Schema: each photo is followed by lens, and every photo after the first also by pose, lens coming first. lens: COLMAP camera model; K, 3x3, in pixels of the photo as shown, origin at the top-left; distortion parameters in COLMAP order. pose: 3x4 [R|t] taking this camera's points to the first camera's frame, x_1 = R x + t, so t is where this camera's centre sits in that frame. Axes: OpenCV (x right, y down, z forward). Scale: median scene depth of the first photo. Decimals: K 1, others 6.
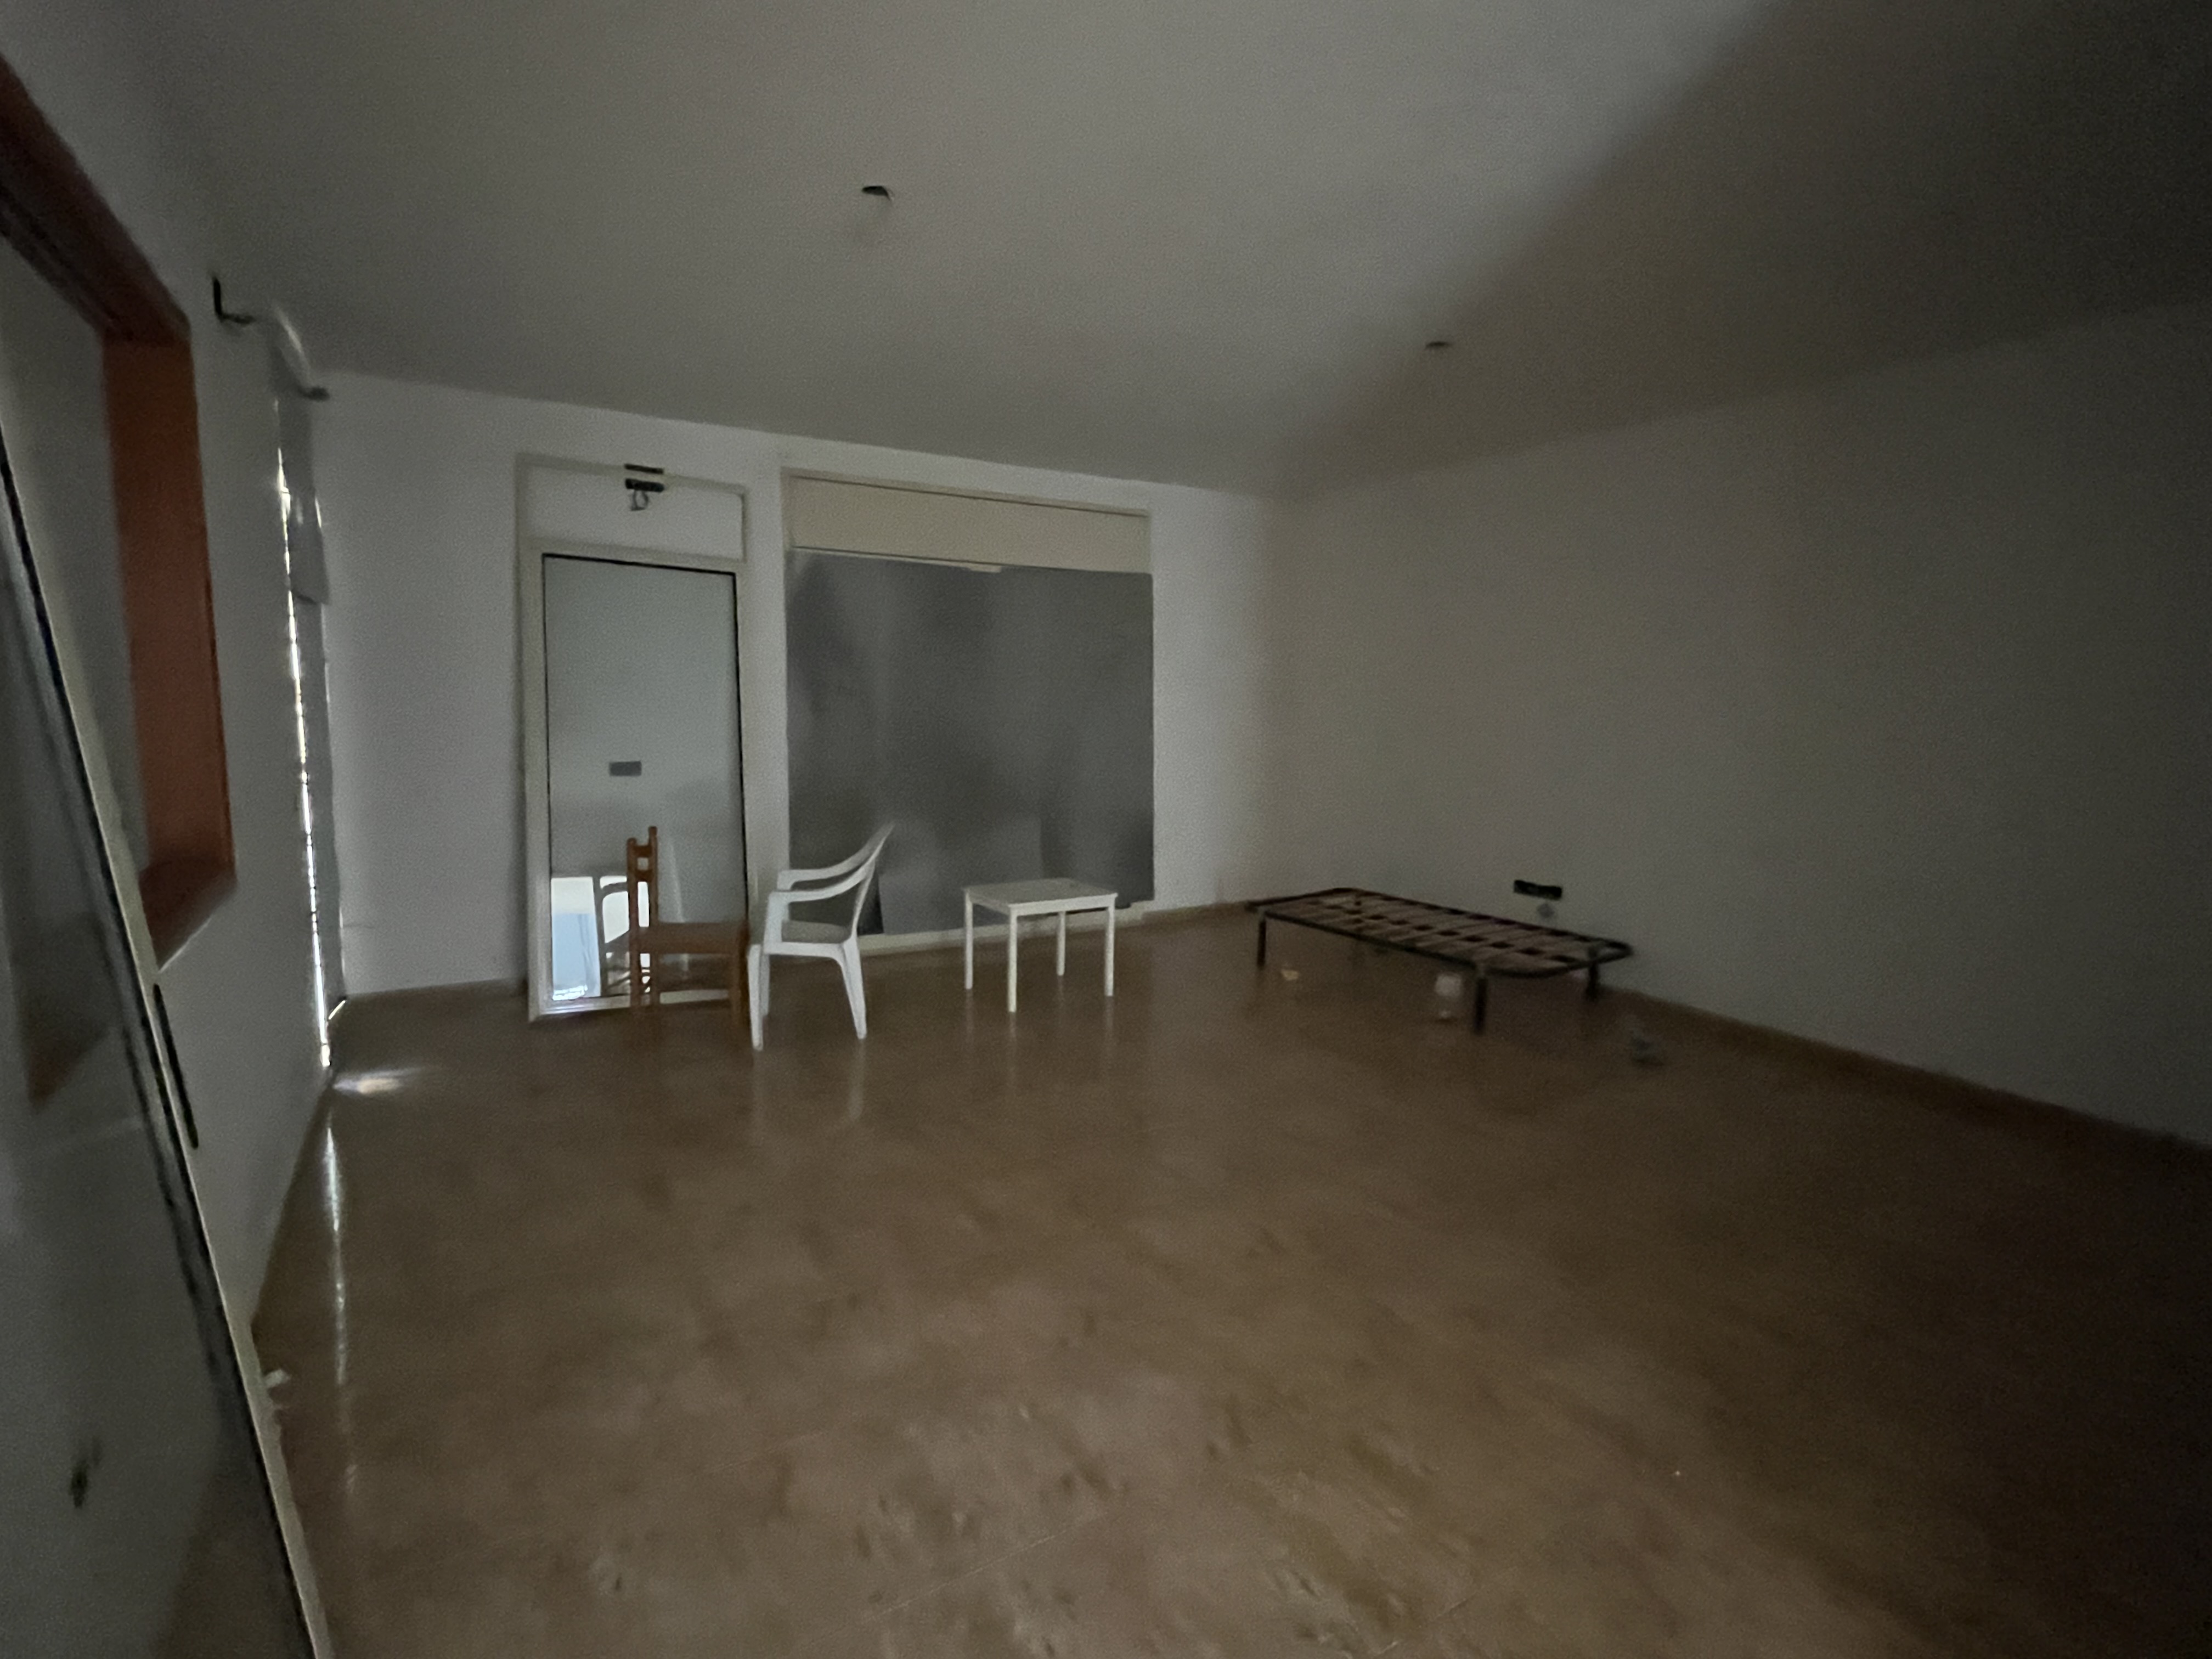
lens RADIAL K [[1069.7, 0, 1100.4], [0, 1069.7, 828.5], [0, 0, 1]] dist [-0.003131, -0.000593]
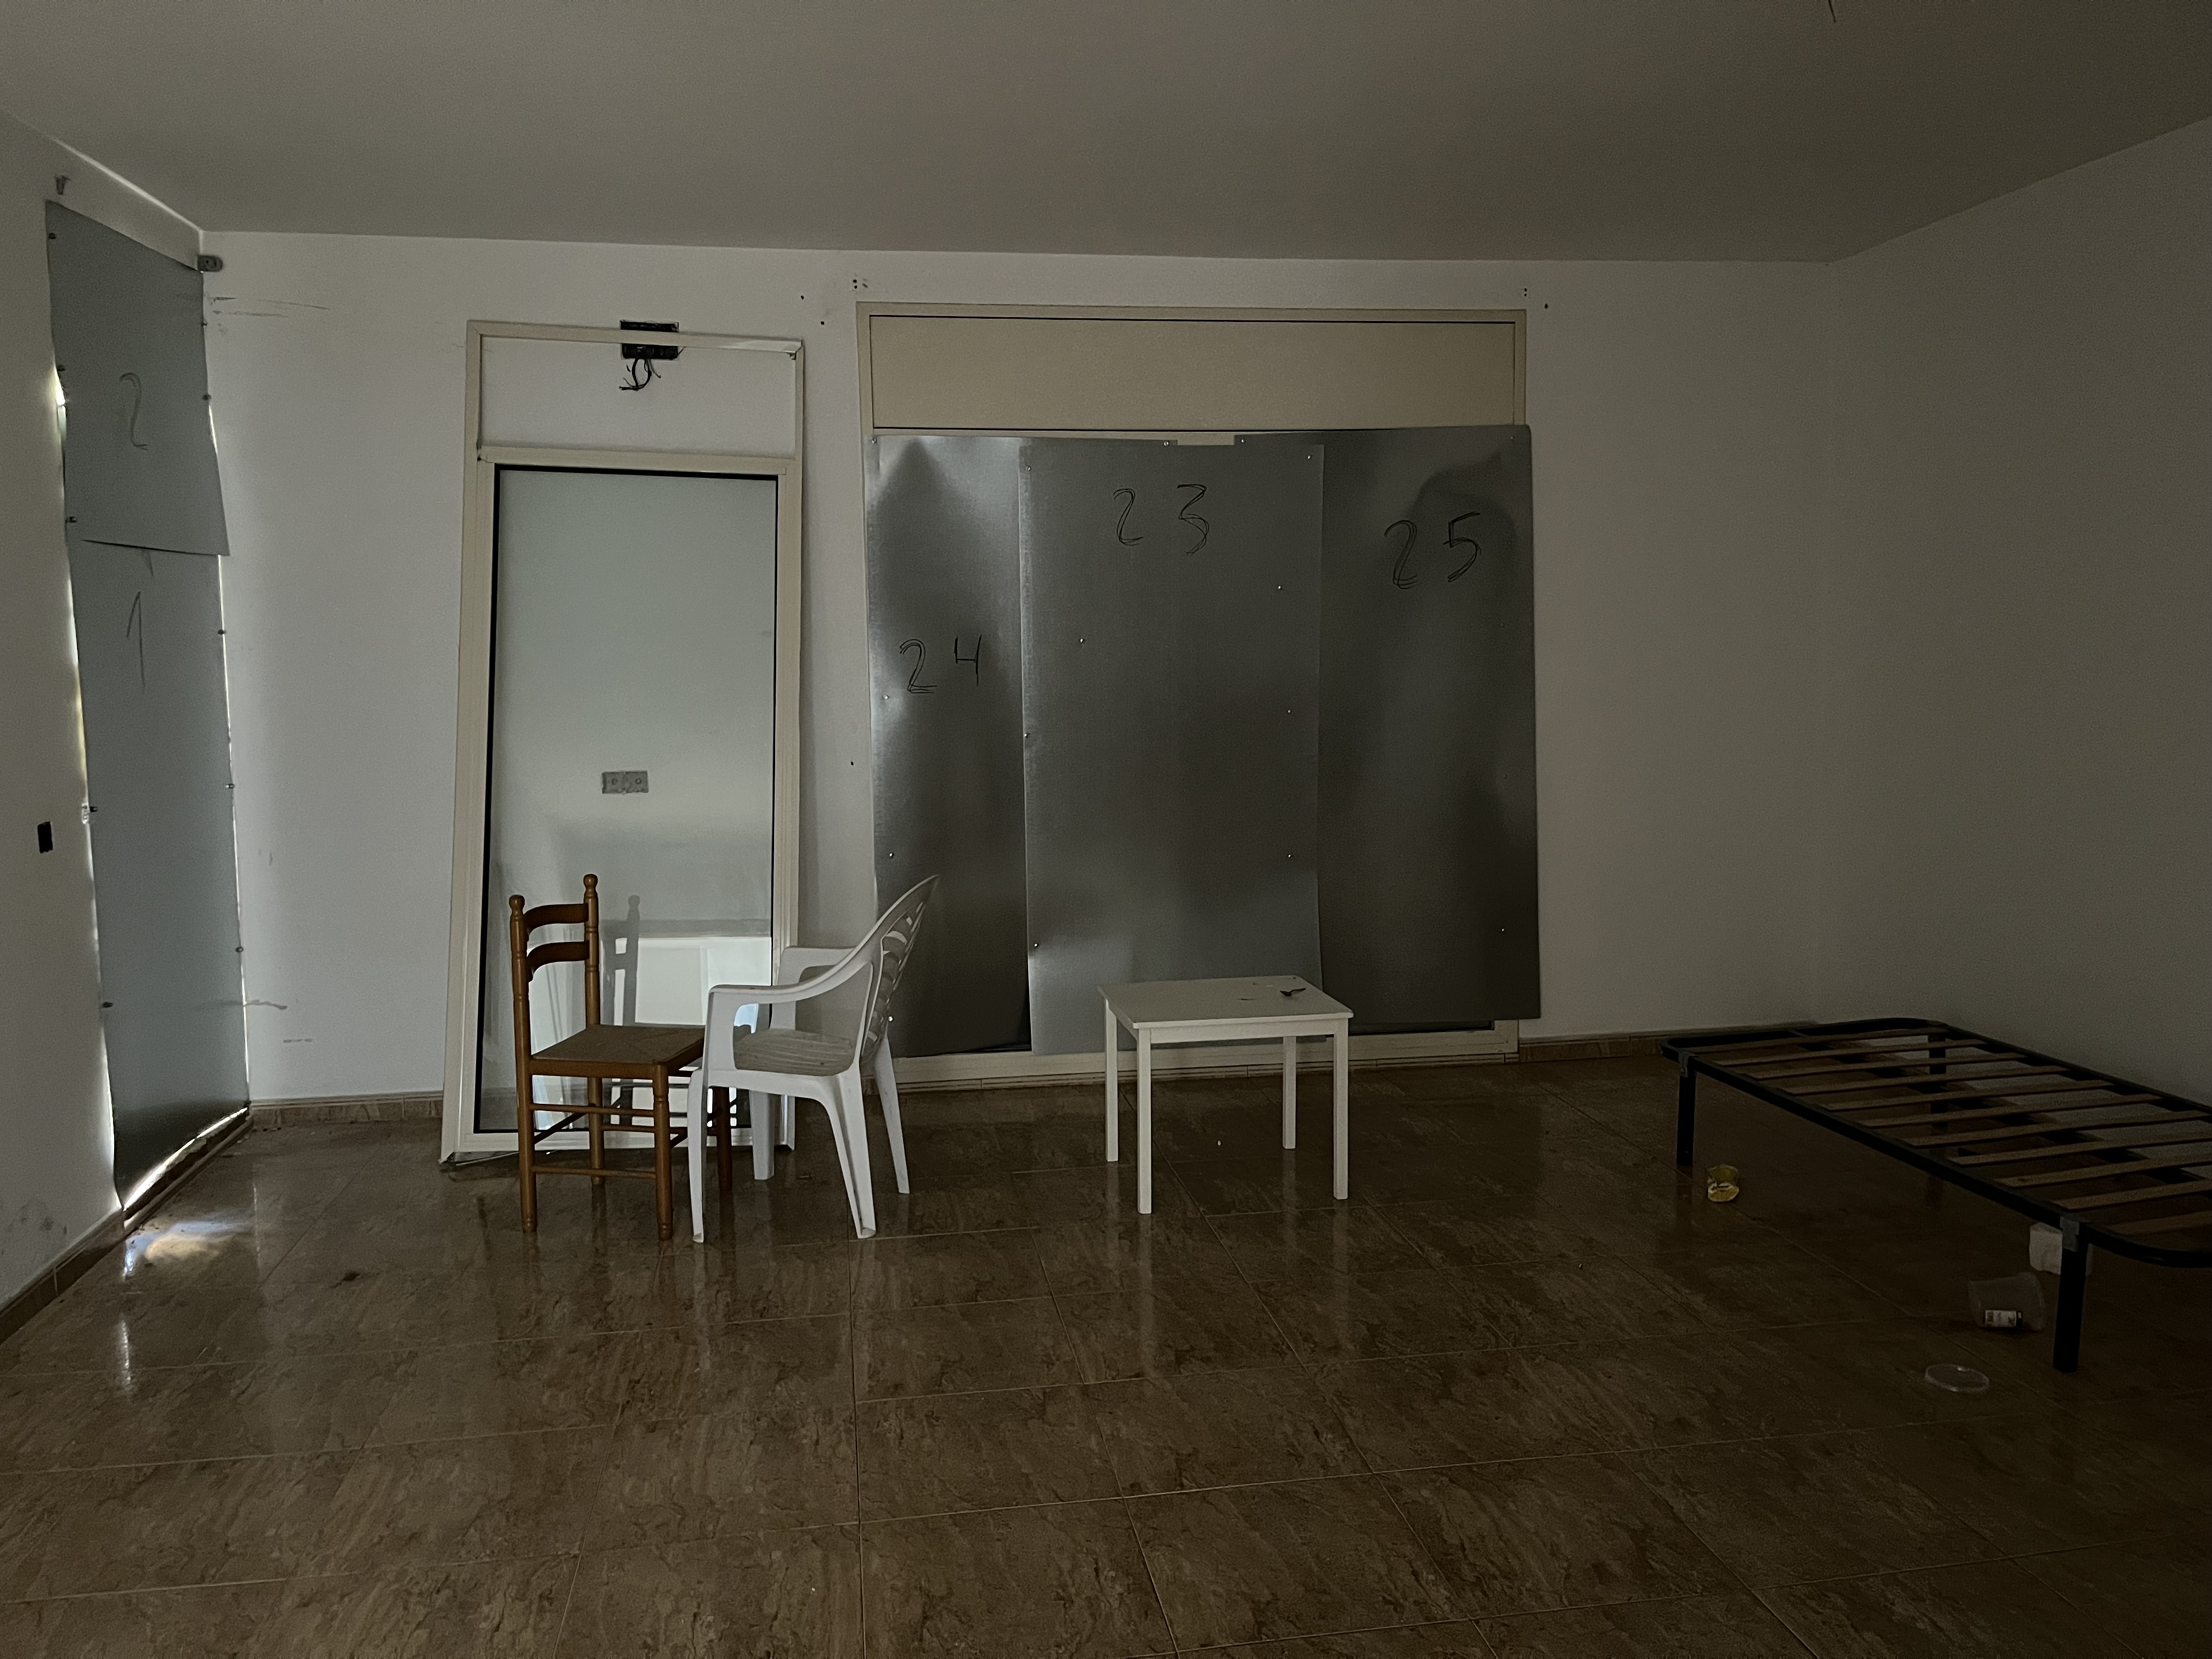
lens RADIAL K [[1678.5, 0, 1100.5], [0, 1678.5, 807.8], [0, 0, 1]] dist [0.078506, -0.101288]
pose [[0.925364, 0.007920, -0.378998, 0.224177], [-0.018453, 0.999538, -0.024169, -0.020761], [0.378631, 0.029358, 0.925082, 0.150410]]
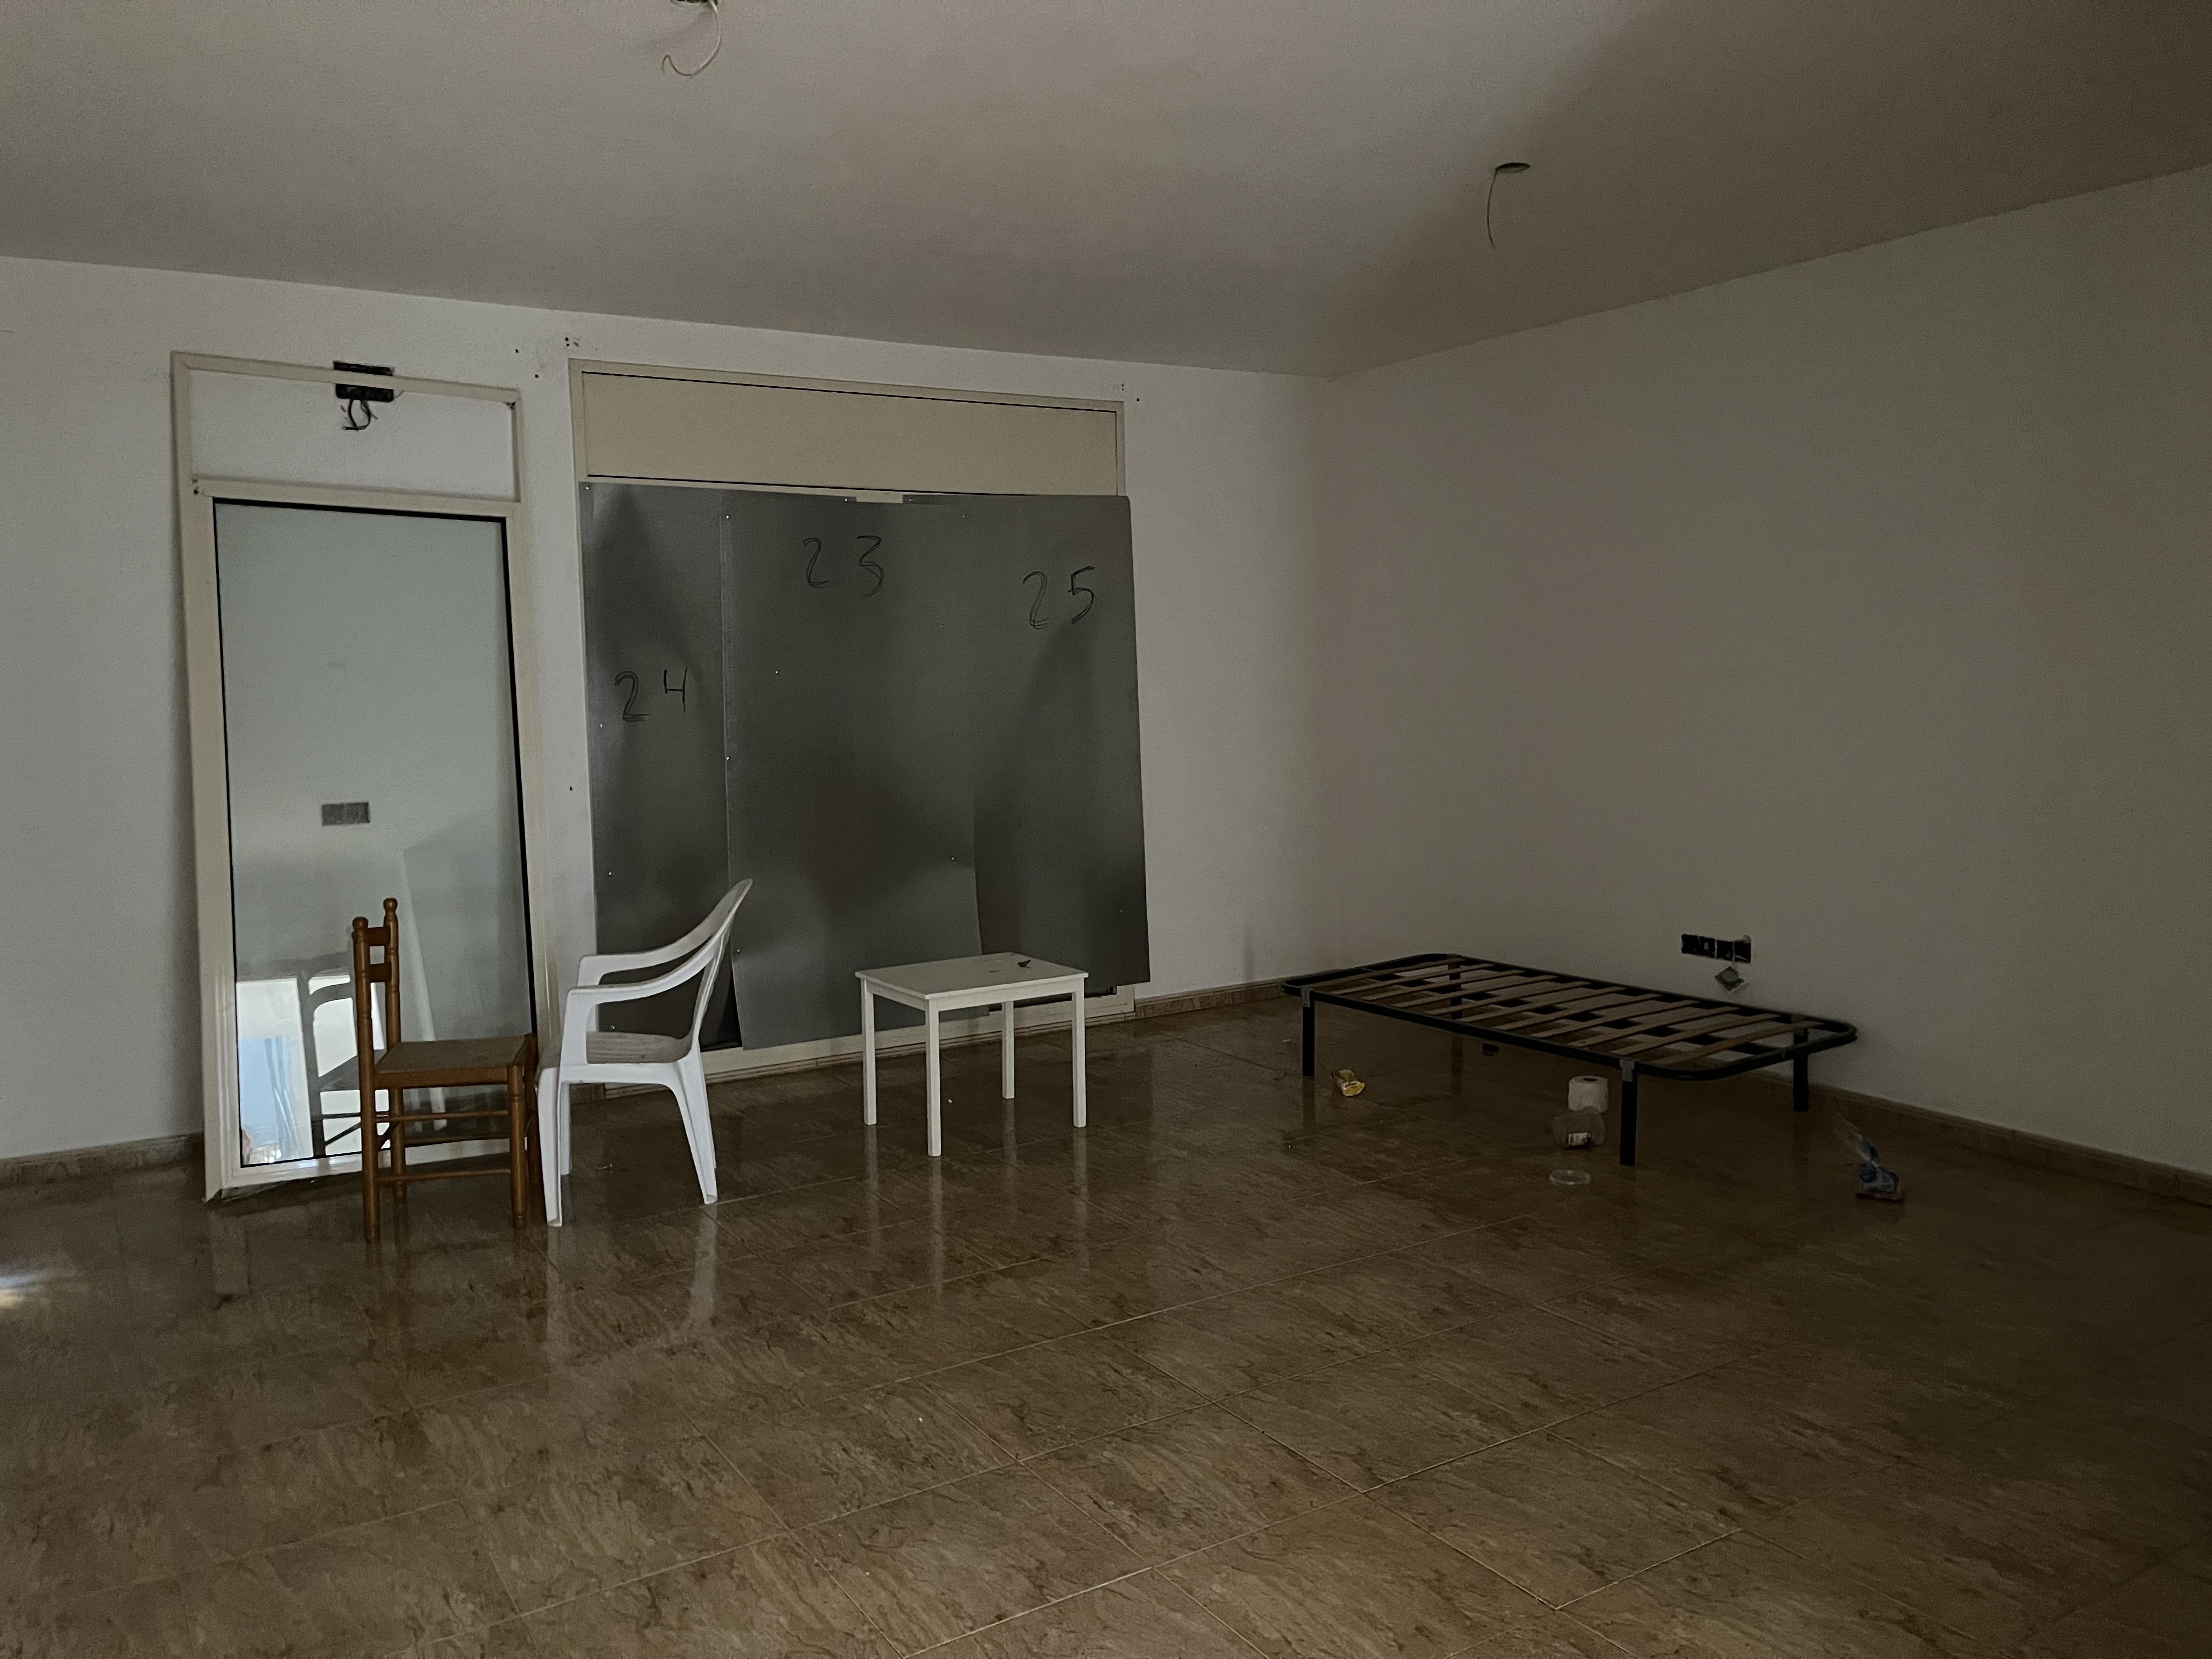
lens RADIAL K [[1678.5, 0, 1100.5], [0, 1678.5, 807.8], [0, 0, 1]] dist [0.078506, -0.101288]
pose [[0.999366, -0.034236, 0.009726, 0.017542], [0.034591, 0.998639, -0.039034, -0.001859], [-0.008377, 0.039346, 0.999191, -0.064059]]
